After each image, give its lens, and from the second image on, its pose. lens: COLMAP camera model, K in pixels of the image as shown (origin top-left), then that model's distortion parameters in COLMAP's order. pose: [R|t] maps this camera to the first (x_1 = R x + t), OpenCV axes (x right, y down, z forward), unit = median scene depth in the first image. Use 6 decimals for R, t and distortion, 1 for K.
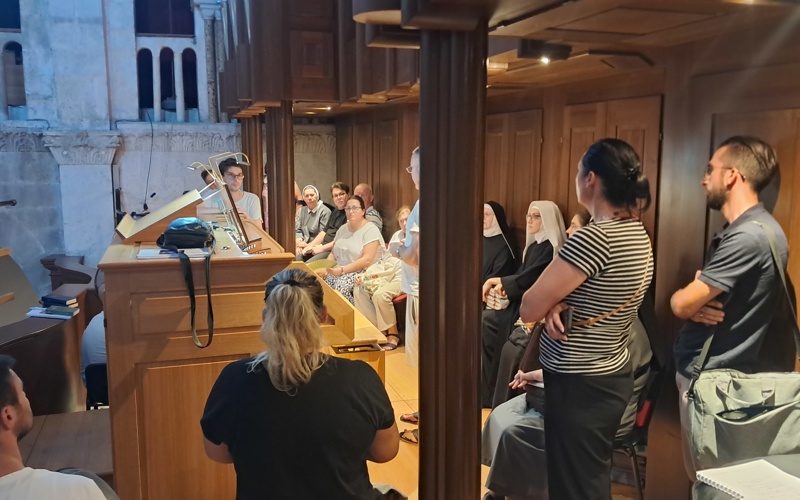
lens RADIAL K [[611.8, 0, 366.3], [0, 611.8, 247.6], [0, 0, 1]] dist [0.000081, -0.088909]
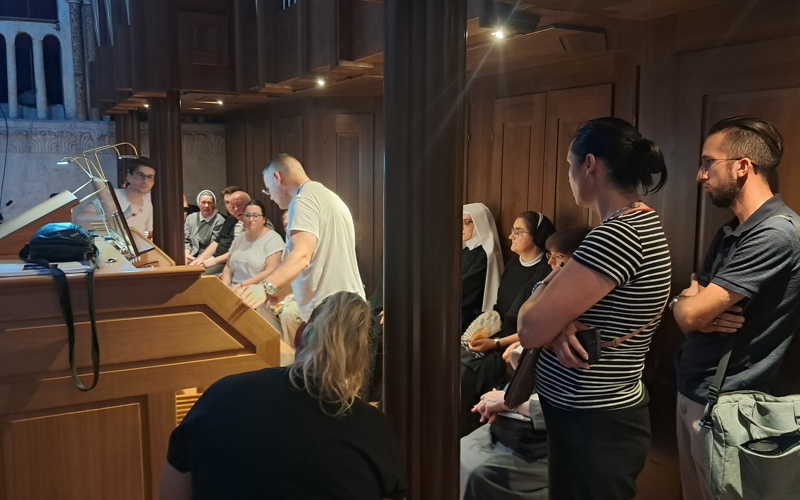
lens RADIAL K [[630.3, 0, 354.4], [0, 630.3, 253.8], [0, 0, 1]] dist [-0.076176, 0.087855]
pose [[0.984846, -0.016908, 0.172603, -0.062834], [0.018629, 0.999792, -0.008353, 0.004468], [-0.172425, 0.011442, 0.984956, 0.158020]]
